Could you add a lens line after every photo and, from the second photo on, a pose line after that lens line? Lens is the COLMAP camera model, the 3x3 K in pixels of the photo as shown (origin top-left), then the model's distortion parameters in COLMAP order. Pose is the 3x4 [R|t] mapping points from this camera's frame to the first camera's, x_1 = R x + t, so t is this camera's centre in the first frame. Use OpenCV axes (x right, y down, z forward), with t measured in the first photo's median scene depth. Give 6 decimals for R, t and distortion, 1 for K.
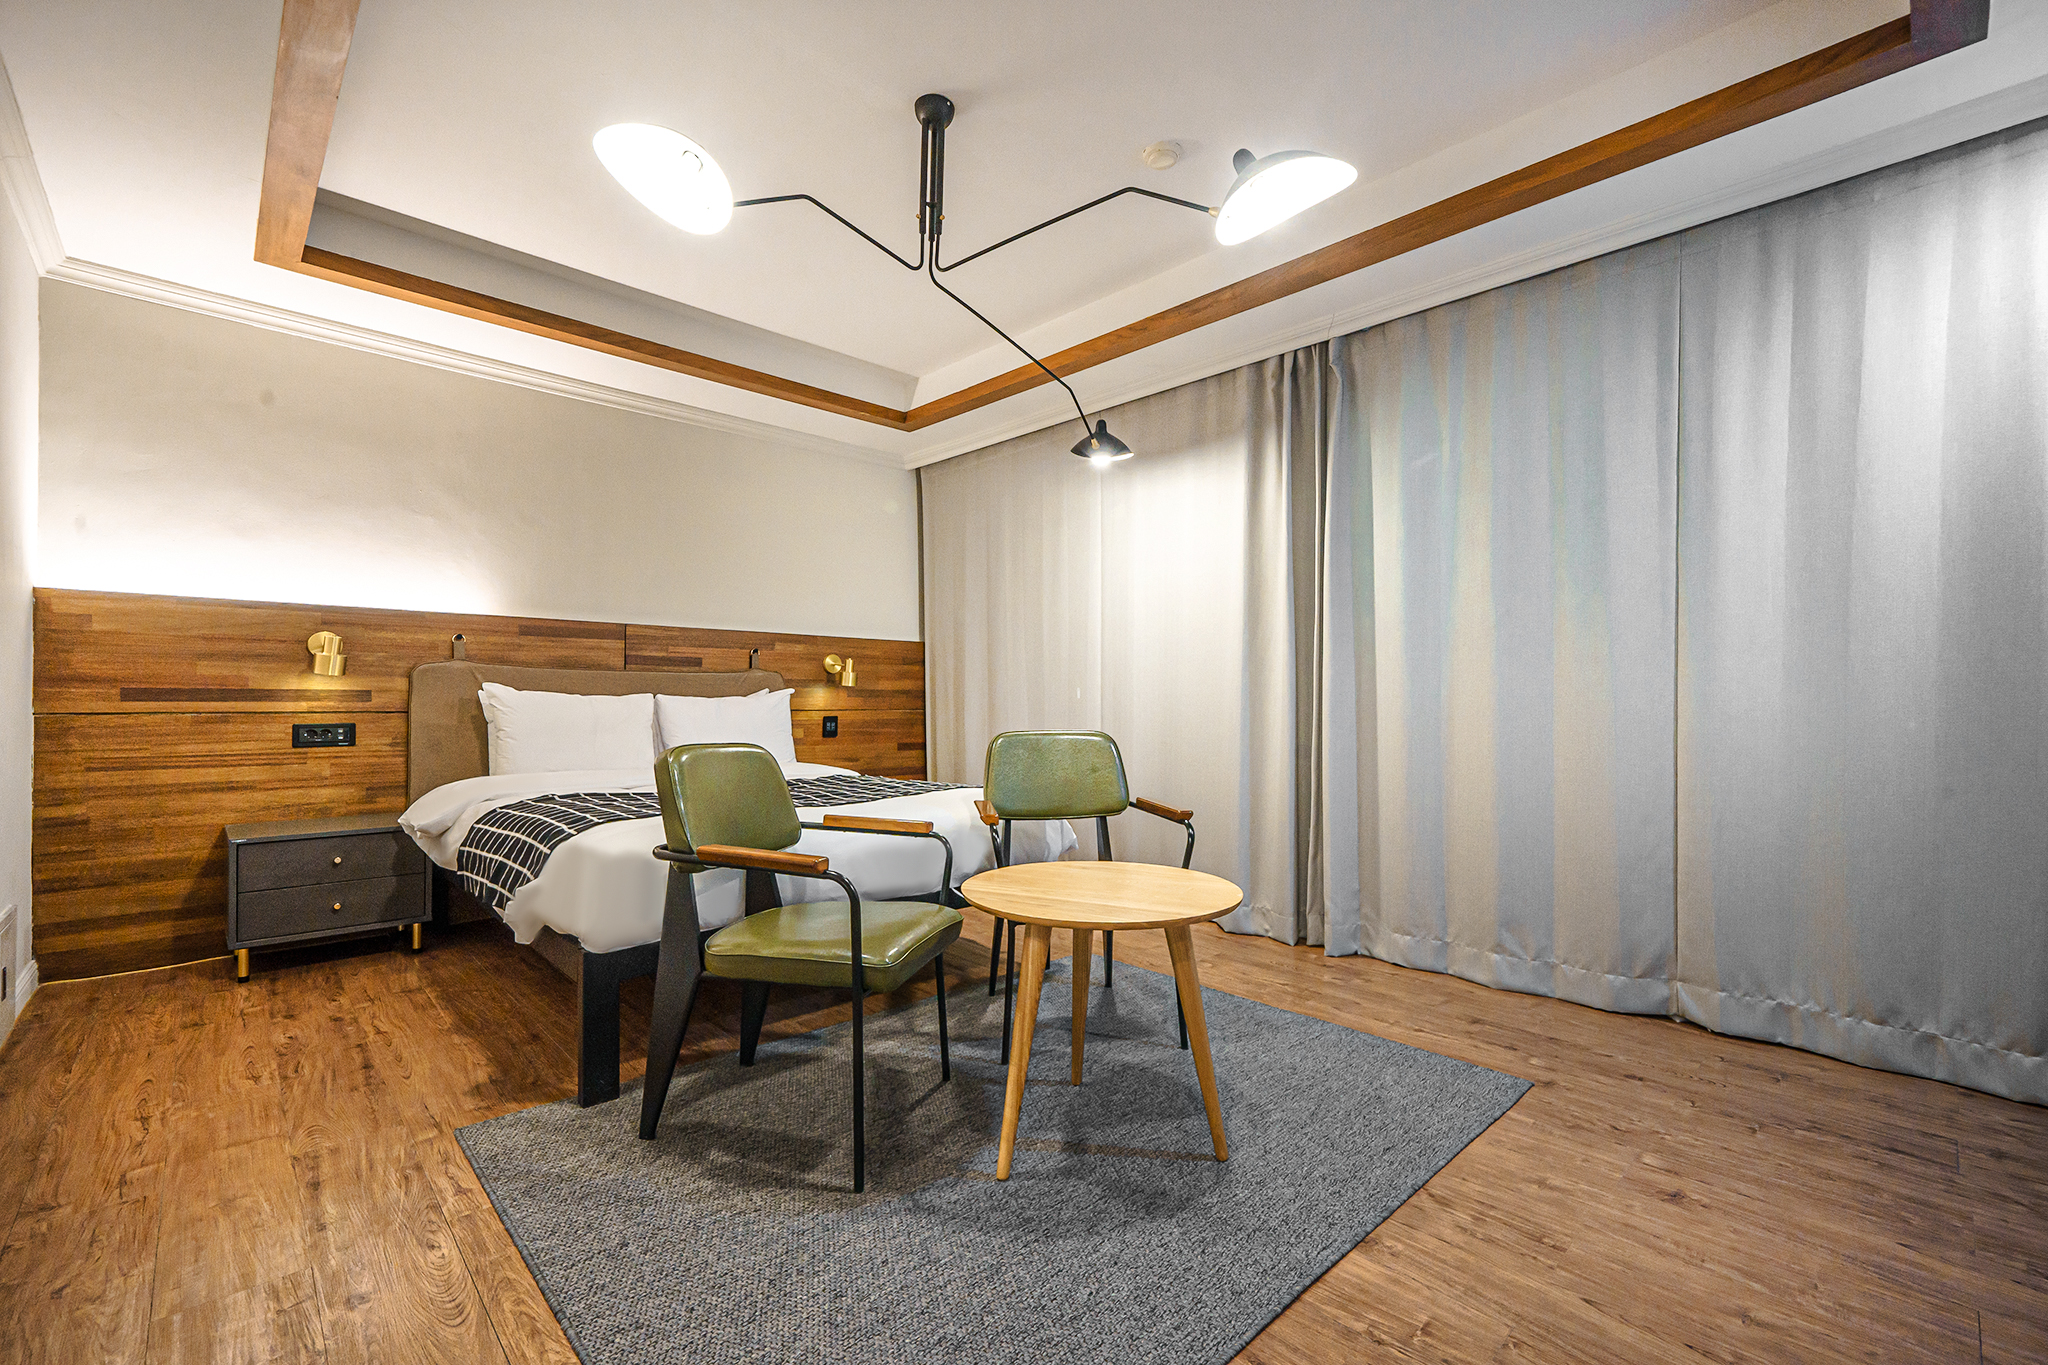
lens RADIAL K [[870.2, 0, 1021.2], [0, 870.2, 692.1], [0, 0, 1]] dist [-0.000495, 0.000205]
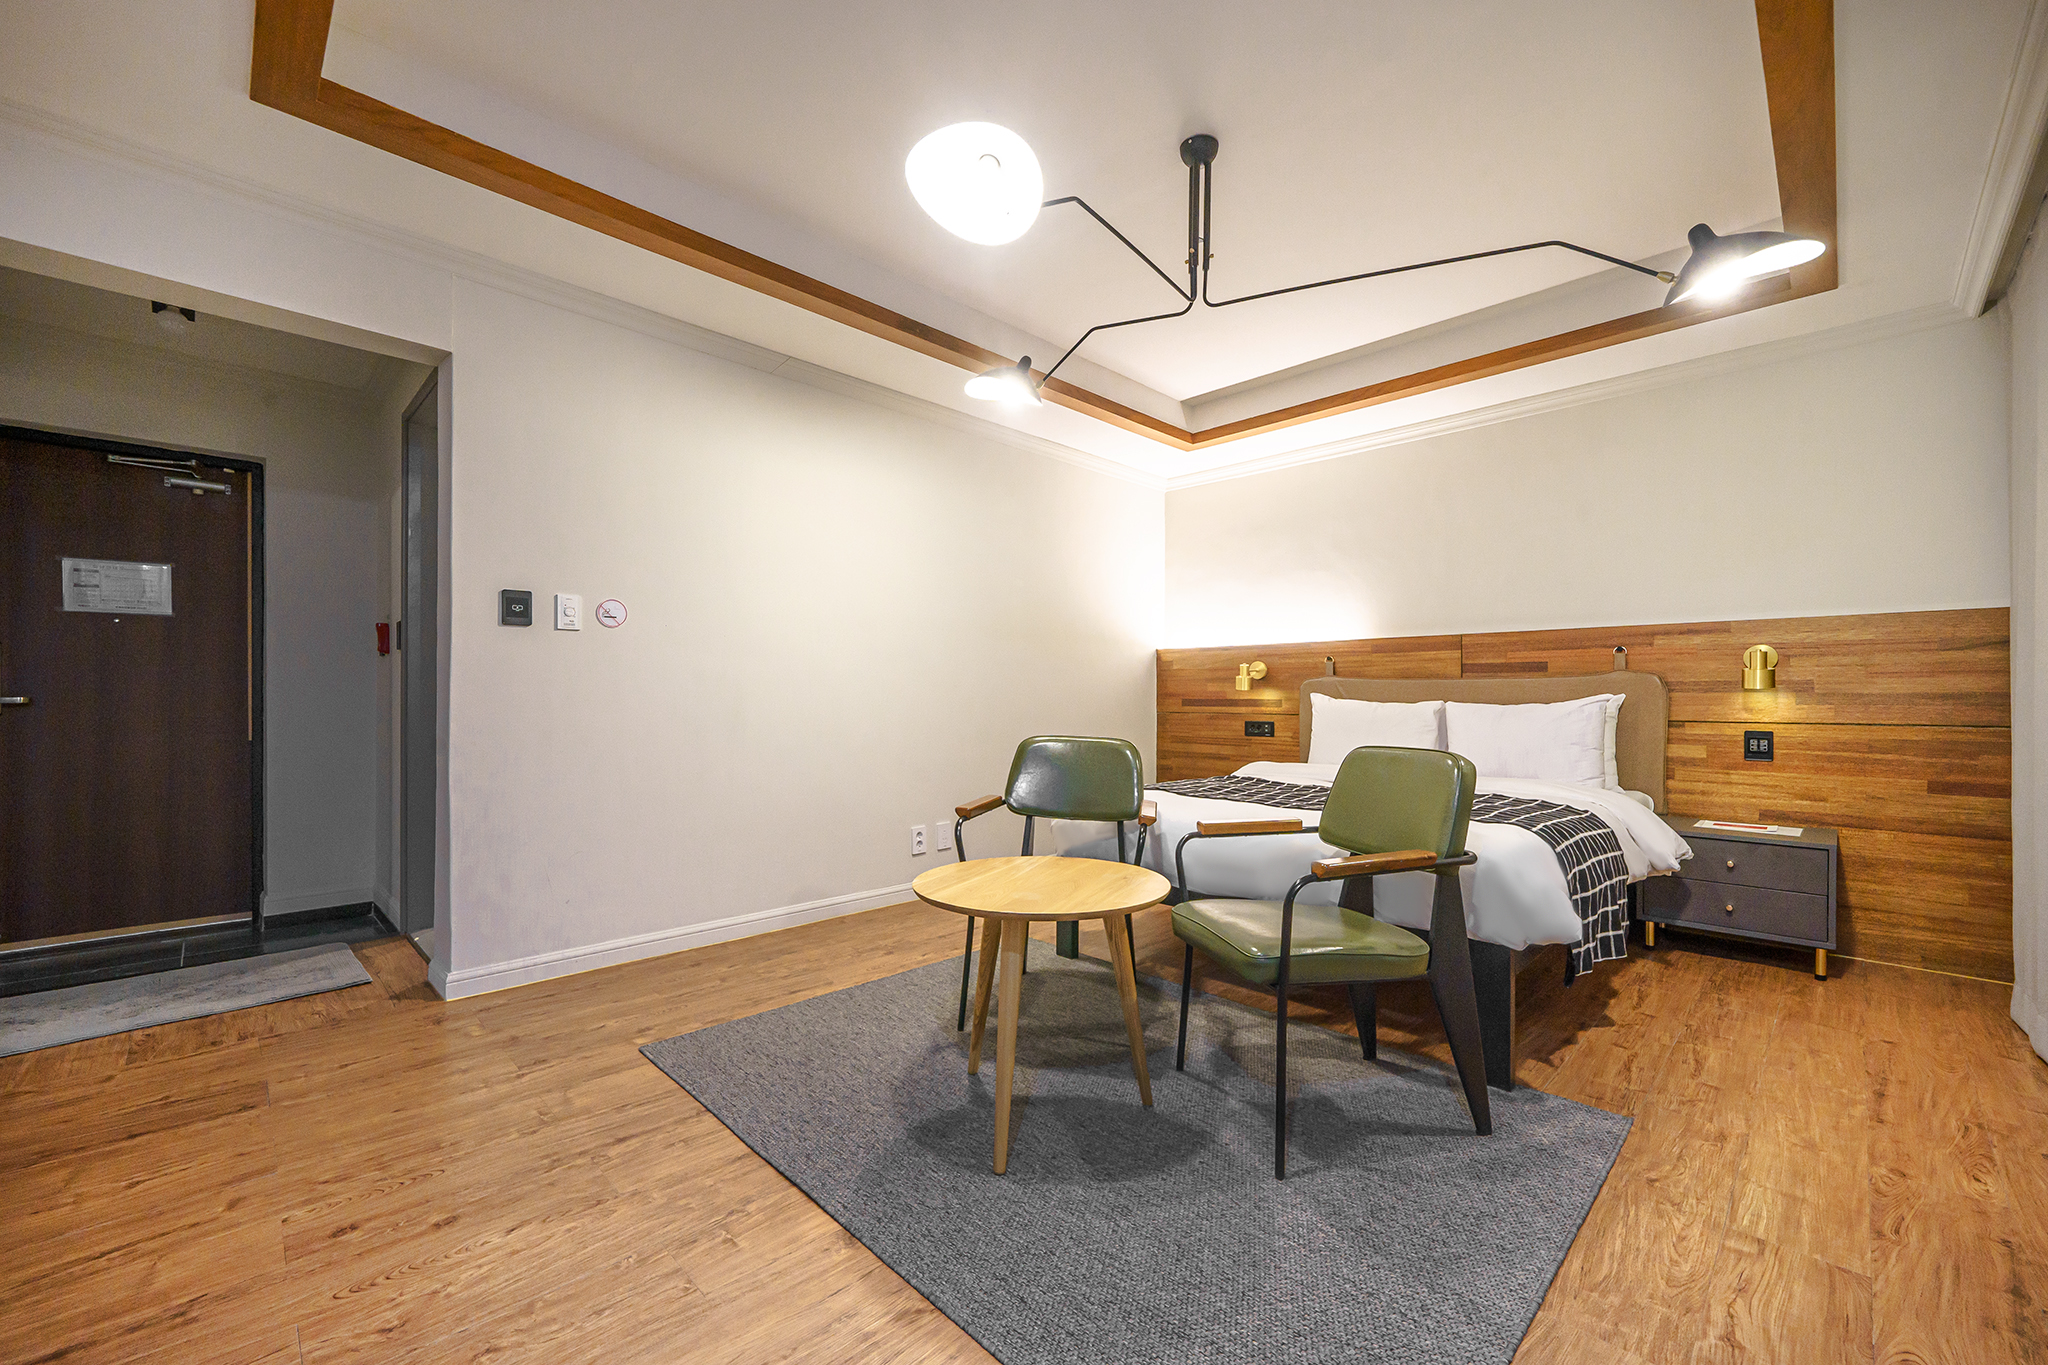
lens RADIAL K [[837.1, 0, 1037.6], [0, 837.1, 694.2], [0, 0, 1]] dist [0.000968, 0.000151]
pose [[0.017972, -0.010291, -0.999786, 0.652979], [0.006115, 0.999929, -0.010183, 0.001072], [0.999820, -0.005930, 0.018034, 0.565261]]
